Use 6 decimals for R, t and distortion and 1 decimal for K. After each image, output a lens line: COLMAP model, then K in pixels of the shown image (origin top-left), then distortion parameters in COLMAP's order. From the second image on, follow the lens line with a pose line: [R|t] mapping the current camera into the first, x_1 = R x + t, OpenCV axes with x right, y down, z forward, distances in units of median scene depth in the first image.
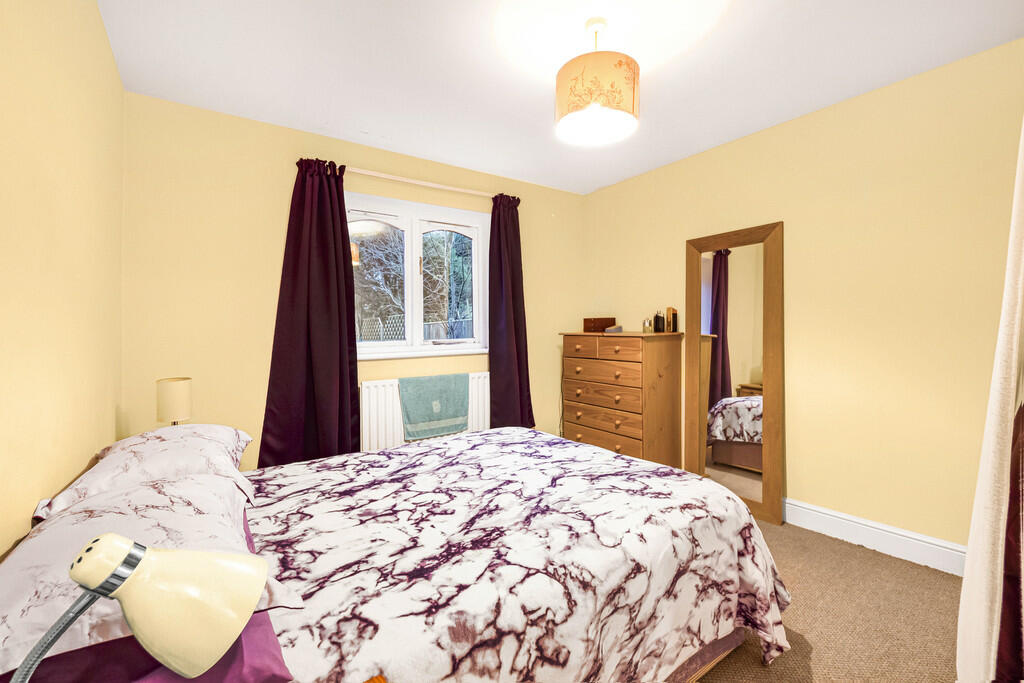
lens RADIAL K [[422.7, 0, 512.0], [0, 422.7, 341.5], [0, 0, 1]] dist [-0.000310, 0.000033]
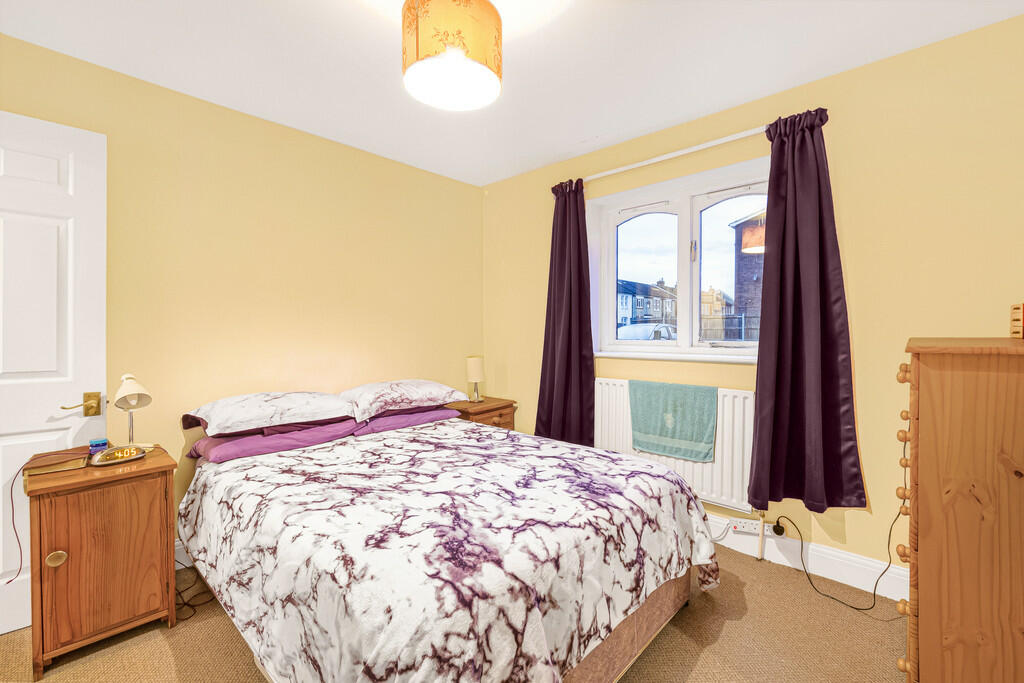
lens RADIAL K [[422.9, 0, 509.7], [0, 422.9, 332.8], [0, 0, 1]] dist [0.014320, 0.000154]
pose [[0.215021, 0.022994, -0.976339, 1.050044], [-0.023738, 0.999550, 0.018313, -0.050575], [0.976321, 0.019239, 0.215470, 0.937254]]
